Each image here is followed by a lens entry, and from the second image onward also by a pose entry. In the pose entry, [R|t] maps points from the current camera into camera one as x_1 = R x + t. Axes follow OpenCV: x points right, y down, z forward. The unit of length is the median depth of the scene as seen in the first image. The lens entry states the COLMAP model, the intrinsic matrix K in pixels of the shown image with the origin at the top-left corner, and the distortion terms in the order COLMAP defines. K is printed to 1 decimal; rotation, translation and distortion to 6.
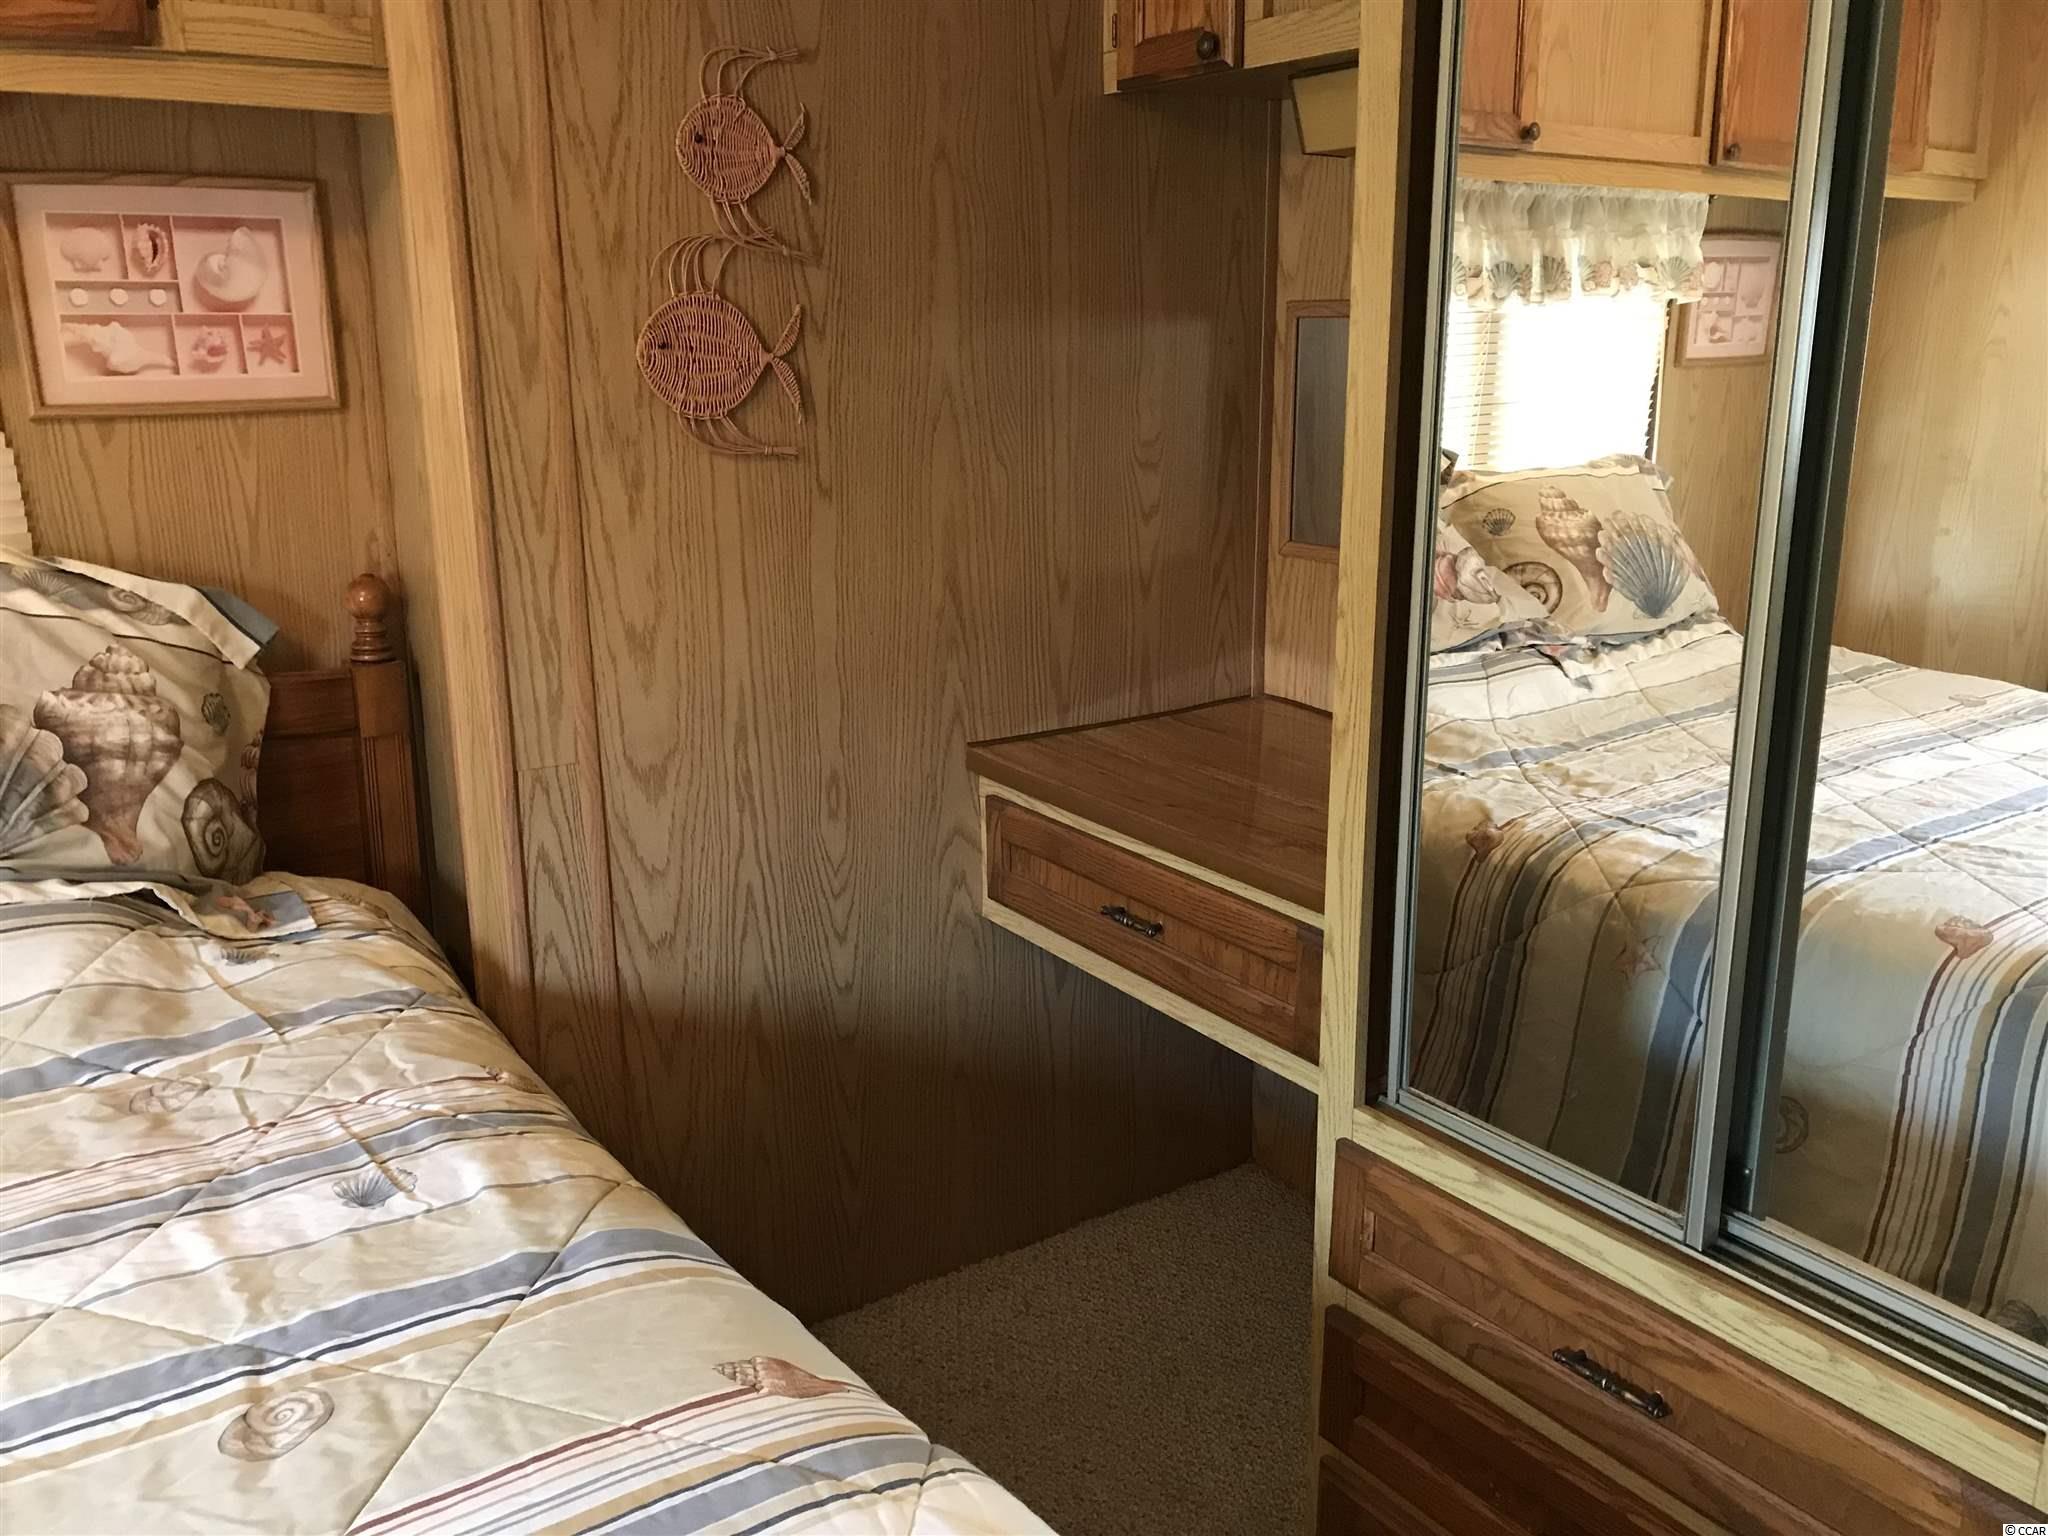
lens RADIAL K [[1641.0, 0, 1016.9], [0, 1641.0, 783.1], [0, 0, 1]] dist [0.004103, 0.011221]
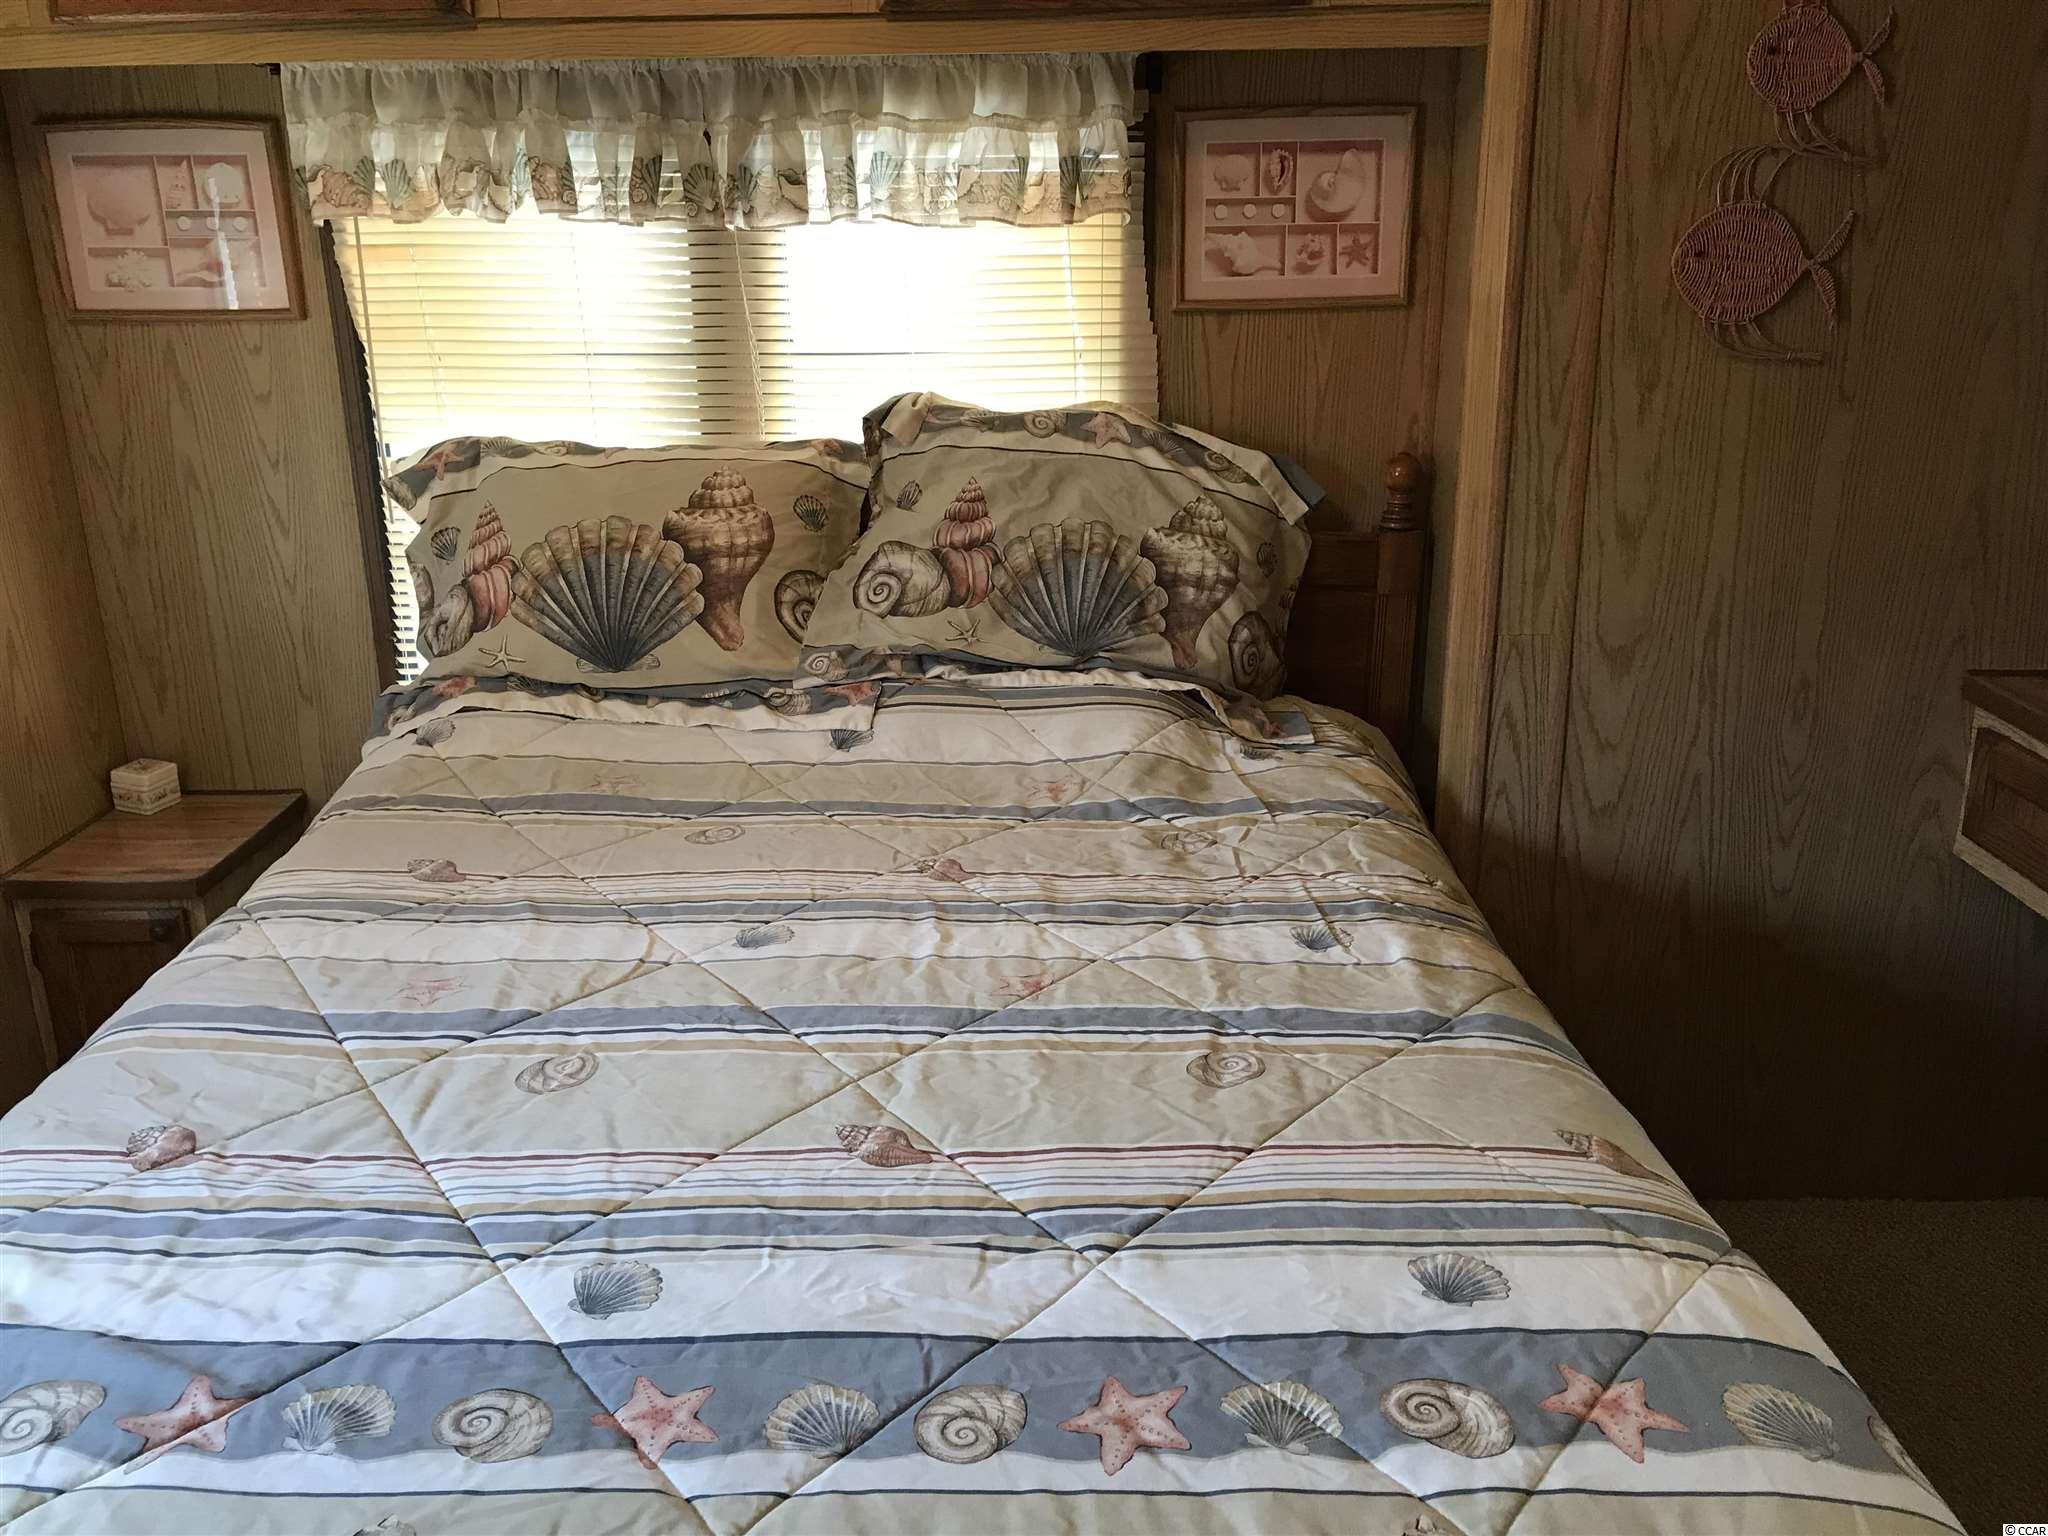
lens RADIAL K [[1655.6, 0, 1032.4], [0, 1655.6, 754.5], [0, 0, 1]] dist [0.005830, -0.002923]
pose [[0.822254, 0.167170, -0.544015, 0.065969], [-0.142656, 0.985911, 0.087341, 0.020328], [0.550951, 0.005791, 0.834517, -0.127096]]
